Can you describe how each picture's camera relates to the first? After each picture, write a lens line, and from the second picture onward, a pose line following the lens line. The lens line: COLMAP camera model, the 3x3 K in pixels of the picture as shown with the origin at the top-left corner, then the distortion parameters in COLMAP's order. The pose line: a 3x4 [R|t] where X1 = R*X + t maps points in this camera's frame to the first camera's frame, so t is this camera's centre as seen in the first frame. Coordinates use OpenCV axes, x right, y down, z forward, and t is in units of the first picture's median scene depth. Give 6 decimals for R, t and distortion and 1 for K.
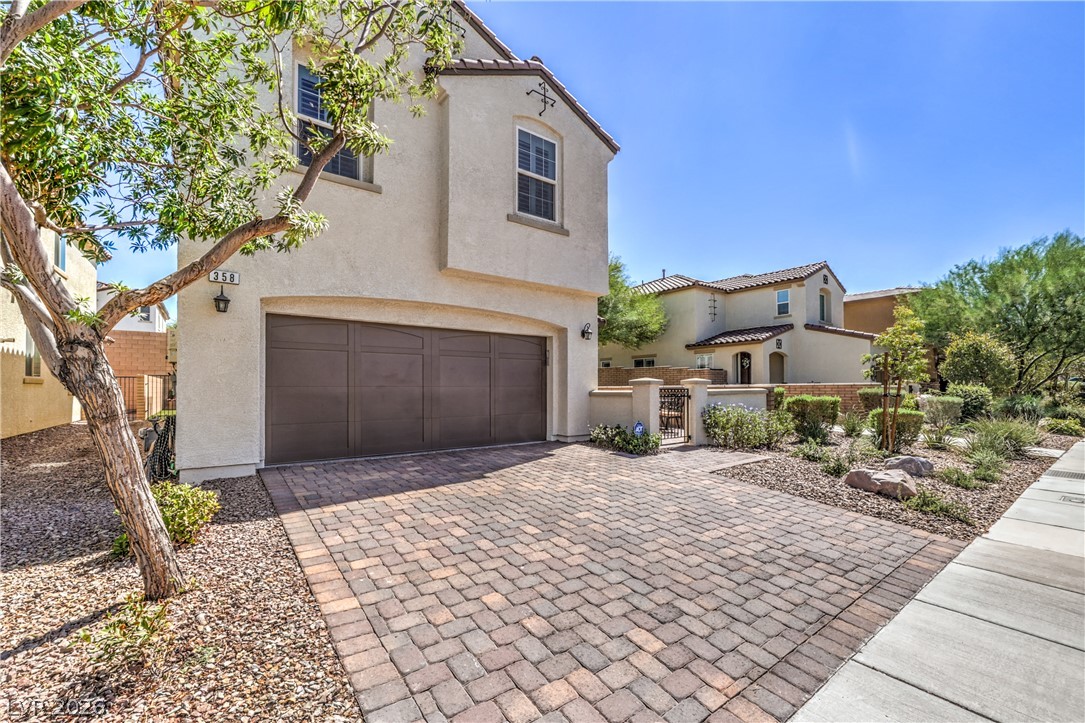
lens RADIAL K [[439.8, 0, 544.0], [0, 439.8, 376.5], [0, 0, 1]] dist [-0.004441, -0.000224]
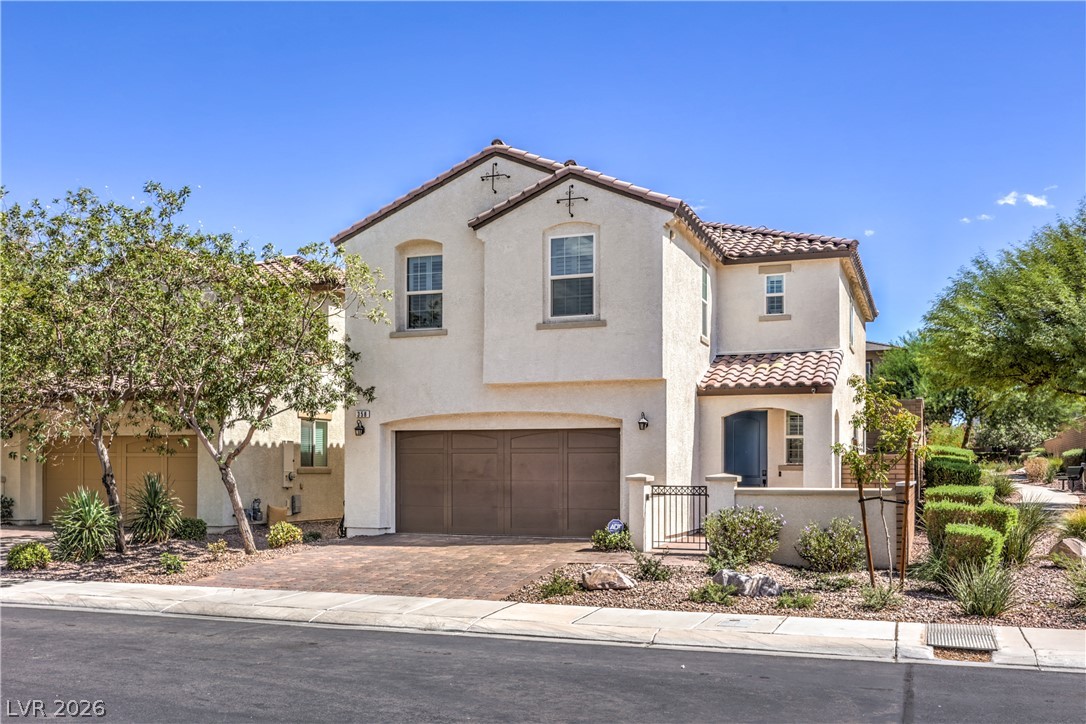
lens RADIAL K [[966.8, 0, 548.0], [0, 966.8, 448.3], [0, 0, 1]] dist [0.005984, -0.026285]
pose [[0.544151, -0.017159, -0.838812, 1.775512], [0.015267, 0.999828, -0.010548, -0.030206], [0.838848, -0.007067, 0.544319, -0.266867]]
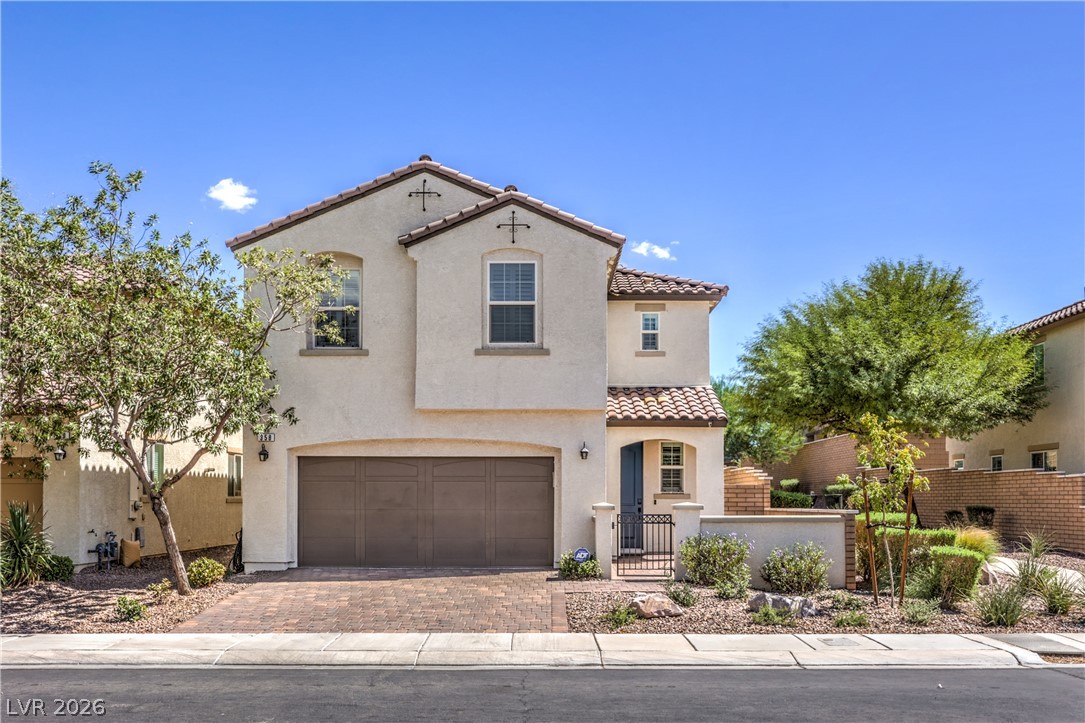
lens RADIAL K [[975.8, 0, 534.6], [0, 975.8, 469.3], [0, 0, 1]] dist [0.001175, 0.000851]
pose [[0.795734, -0.015493, -0.605448, 1.335142], [0.010516, 0.999875, -0.011765, -0.043085], [0.605555, 0.002995, 0.795798, -0.732358]]
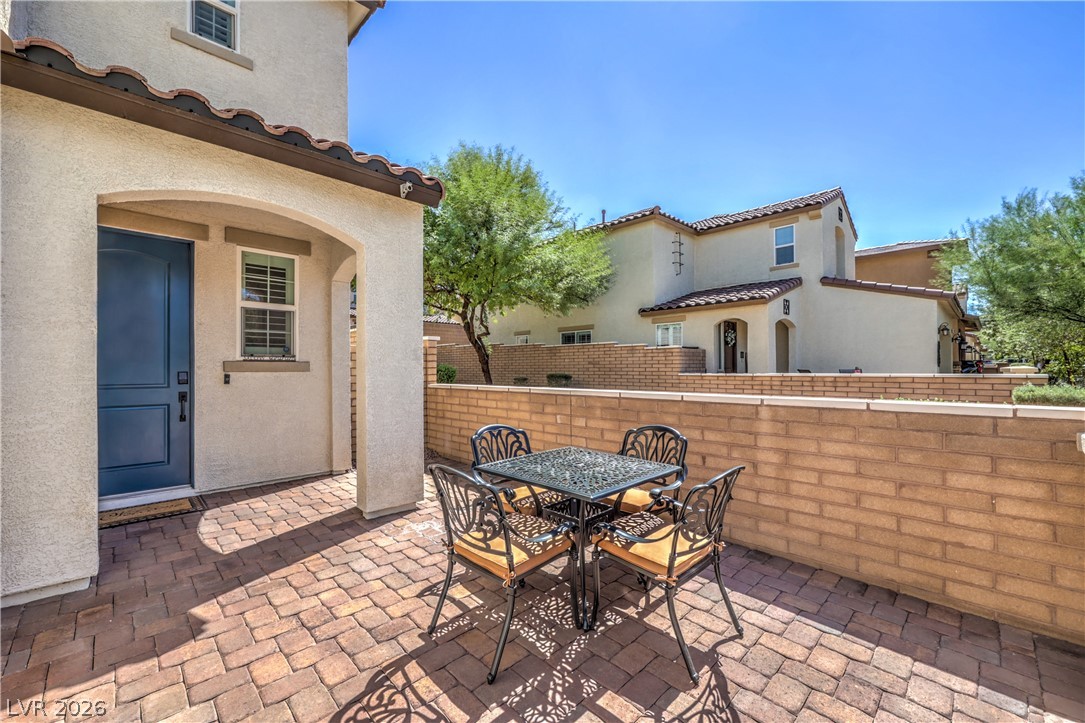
lens RADIAL K [[439.8, 0, 541.5], [0, 439.8, 366.0], [0, 0, 1]] dist [-0.004441, -0.000224]
pose [[0.990605, -0.002144, 0.136739, 0.258778], [-0.000716, 0.999782, 0.020866, -0.008308], [-0.136754, -0.020768, 0.990387, 1.055047]]
